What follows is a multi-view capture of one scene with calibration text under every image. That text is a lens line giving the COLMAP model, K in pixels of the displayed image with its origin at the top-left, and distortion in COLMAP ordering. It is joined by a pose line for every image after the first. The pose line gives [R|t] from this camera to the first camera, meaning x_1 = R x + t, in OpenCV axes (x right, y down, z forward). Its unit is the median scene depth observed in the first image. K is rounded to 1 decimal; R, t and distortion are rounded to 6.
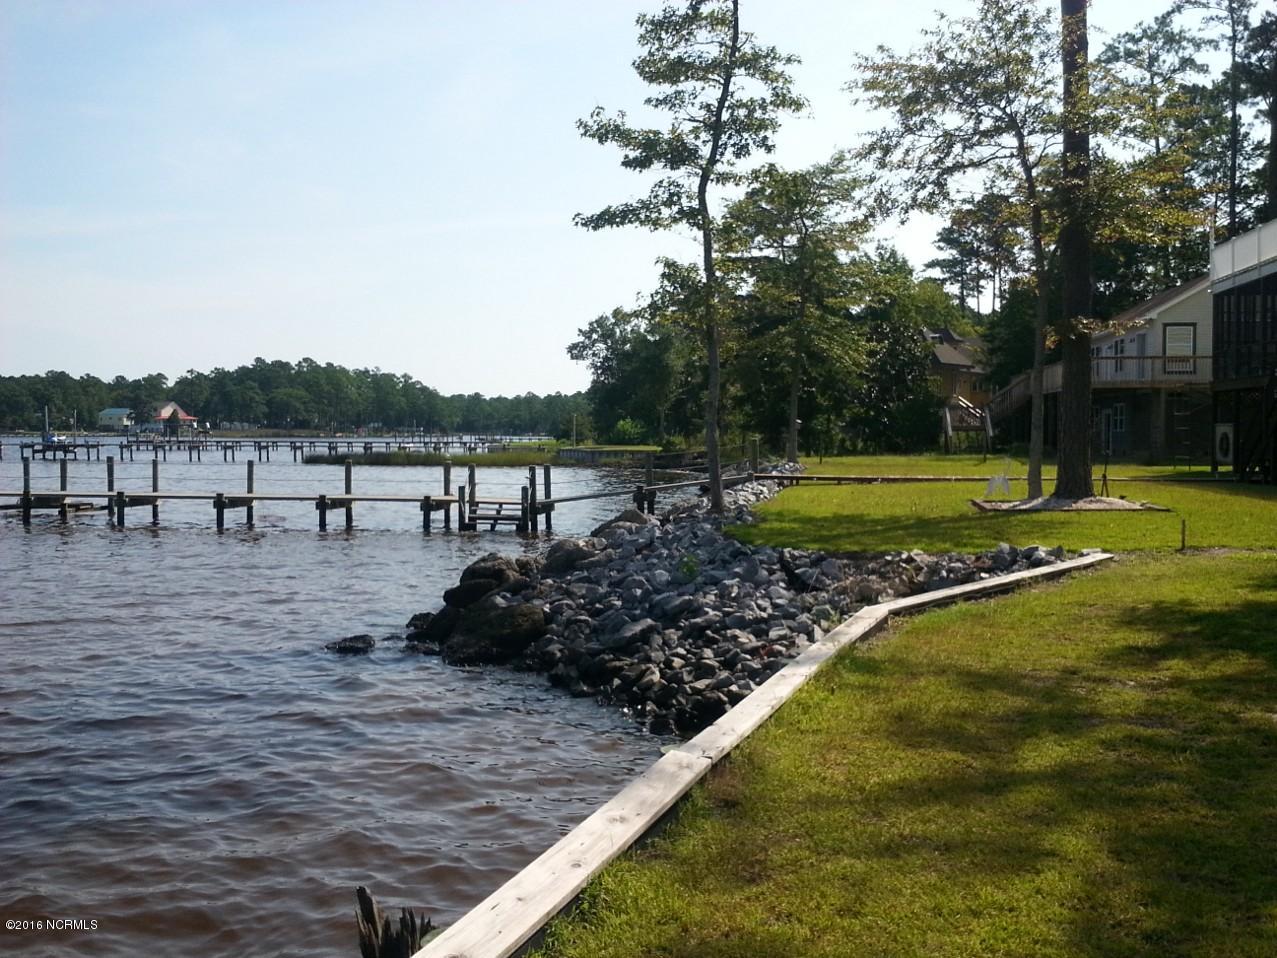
lens RADIAL K [[1222.0, 0, 638.5], [0, 1222.0, 479.0], [0, 0, 1]] dist [0.177820, -0.418160]
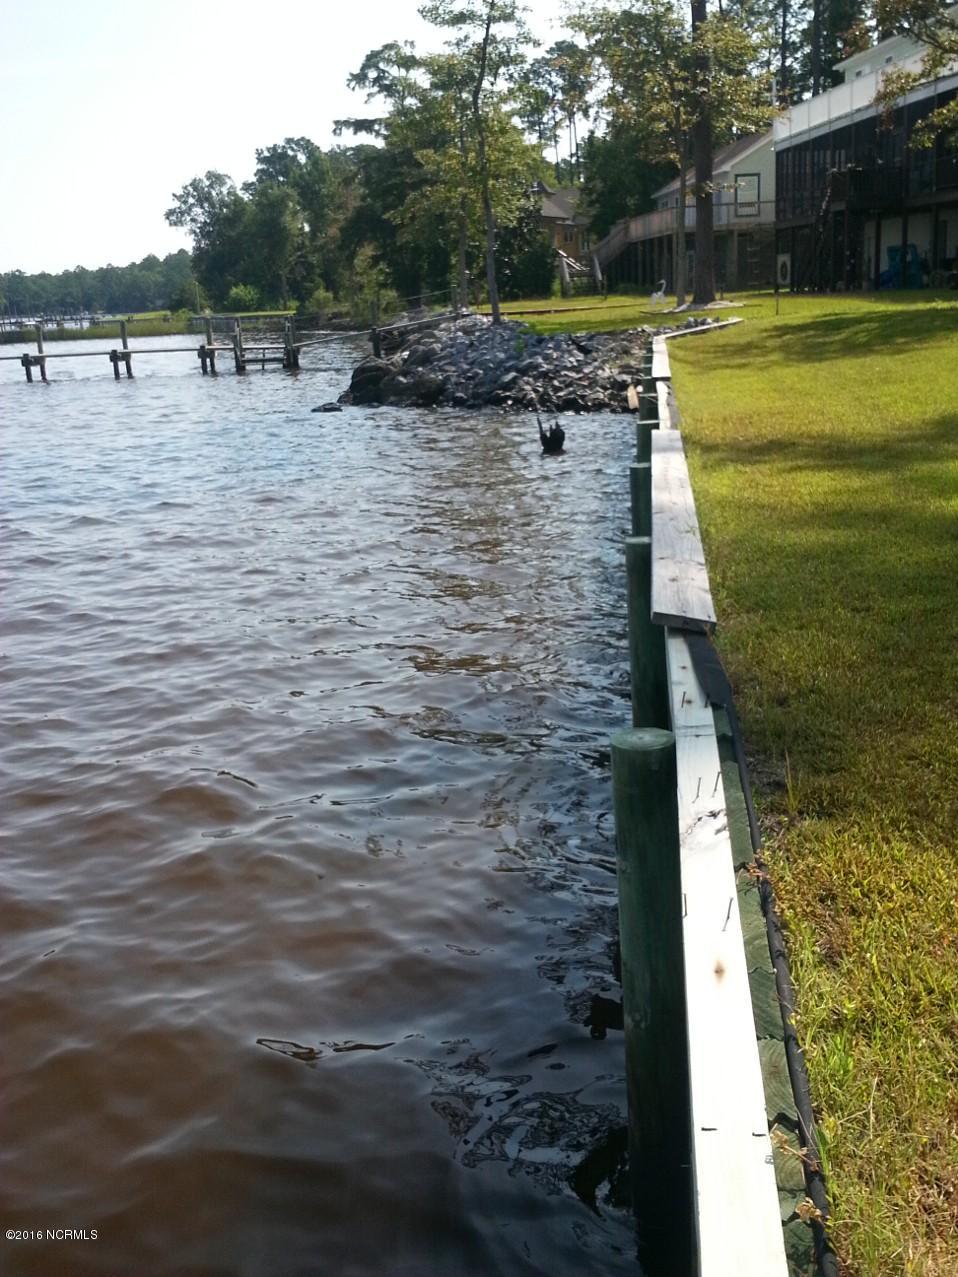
lens RADIAL K [[1222.0, 0, 479.0], [0, 1222.0, 638.5], [0, 0, 1]] dist [0.177820, -0.418160]
pose [[0.974579, -0.110689, 0.194794, -0.080275], [0.063470, 0.970220, 0.233763, 0.011804], [-0.214868, -0.215456, 0.952581, -0.151721]]
